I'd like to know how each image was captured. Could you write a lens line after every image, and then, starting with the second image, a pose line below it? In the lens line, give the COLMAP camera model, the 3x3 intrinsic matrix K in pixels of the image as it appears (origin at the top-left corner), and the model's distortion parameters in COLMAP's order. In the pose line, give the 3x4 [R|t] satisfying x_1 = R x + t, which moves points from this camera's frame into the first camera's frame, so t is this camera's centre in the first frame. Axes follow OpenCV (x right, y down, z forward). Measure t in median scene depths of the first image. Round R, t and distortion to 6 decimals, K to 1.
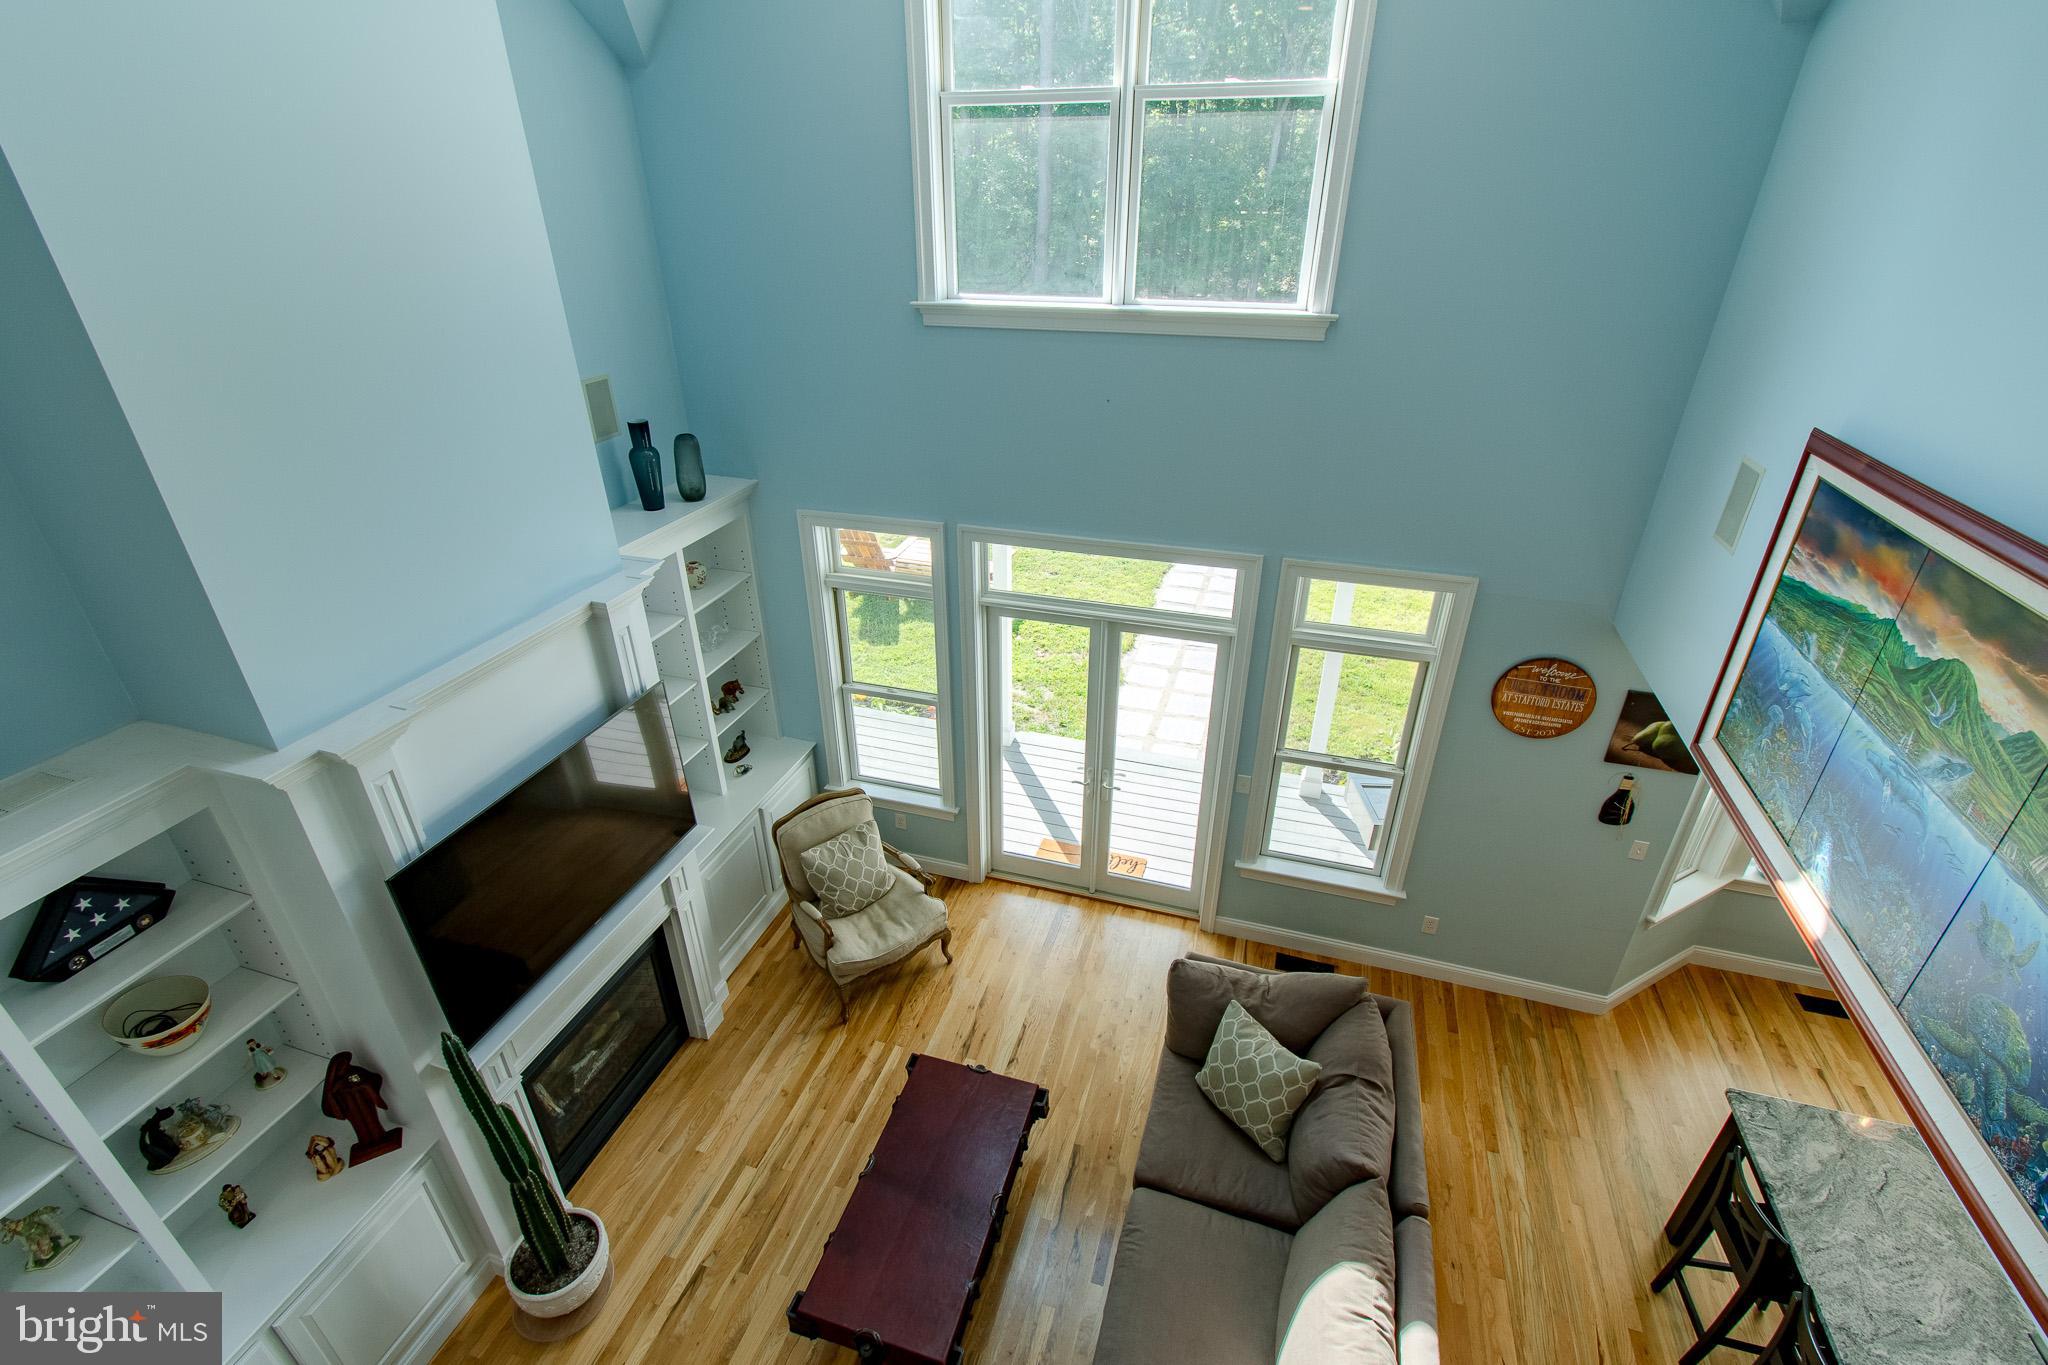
lens RADIAL K [[921.1, 0, 1004.2], [0, 921.1, 696.4], [0, 0, 1]] dist [-0.000995, -0.000550]
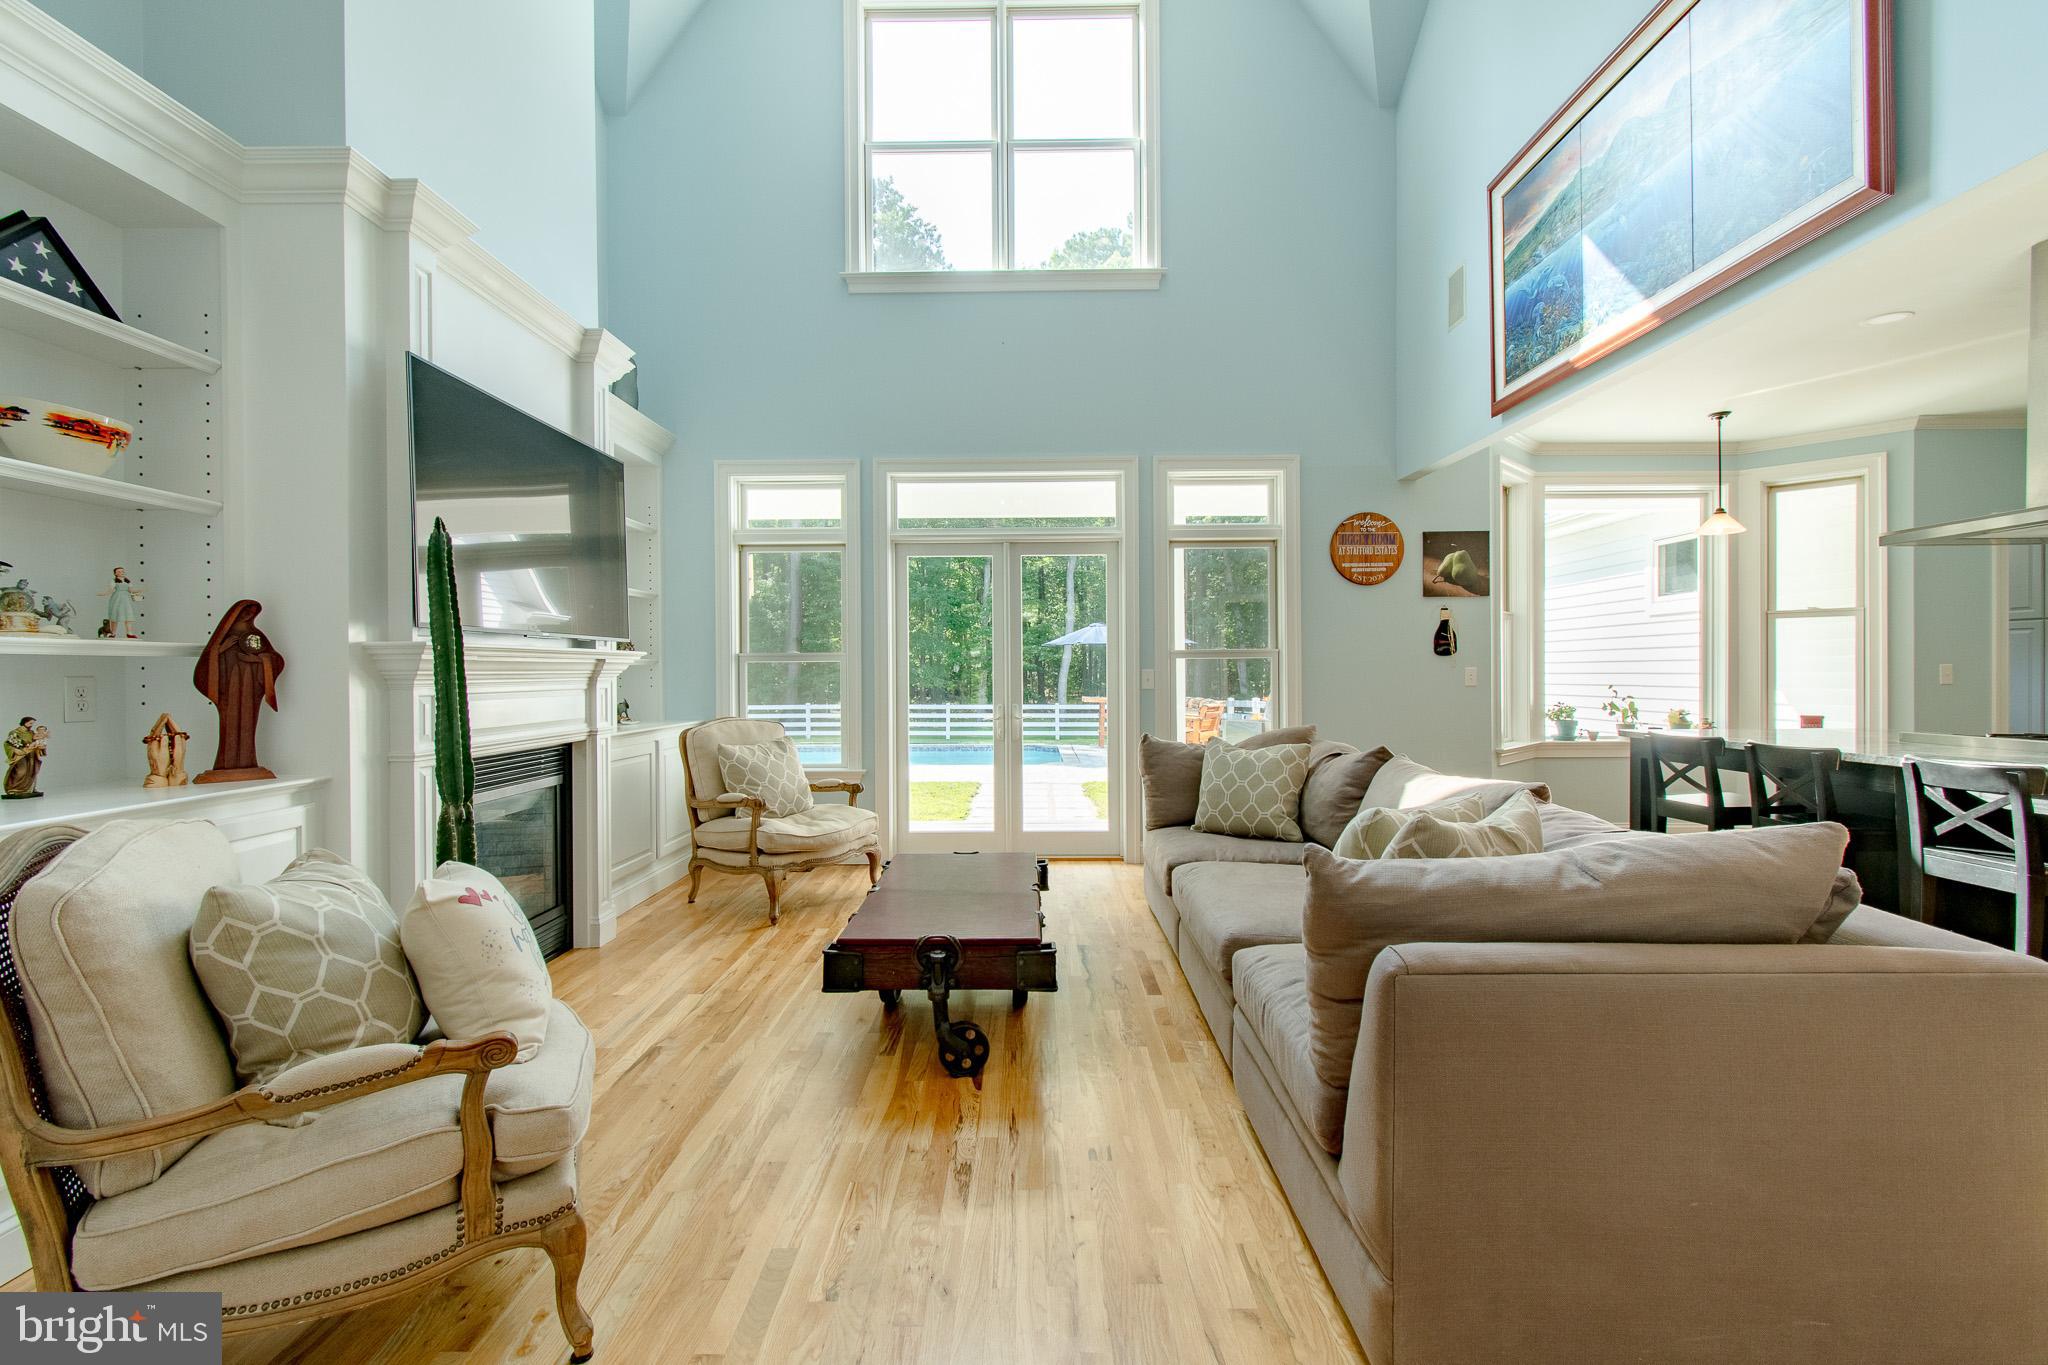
lens RADIAL K [[921.1, 0, 1016.2], [0, 921.1, 679.4], [0, 0, 1]] dist [-0.000995, -0.000550]
pose [[0.955723, -0.001594, 0.294263, -0.243510], [0.141770, 0.878776, -0.455690, 0.667530], [-0.257865, 0.477231, 0.840093, 0.153876]]
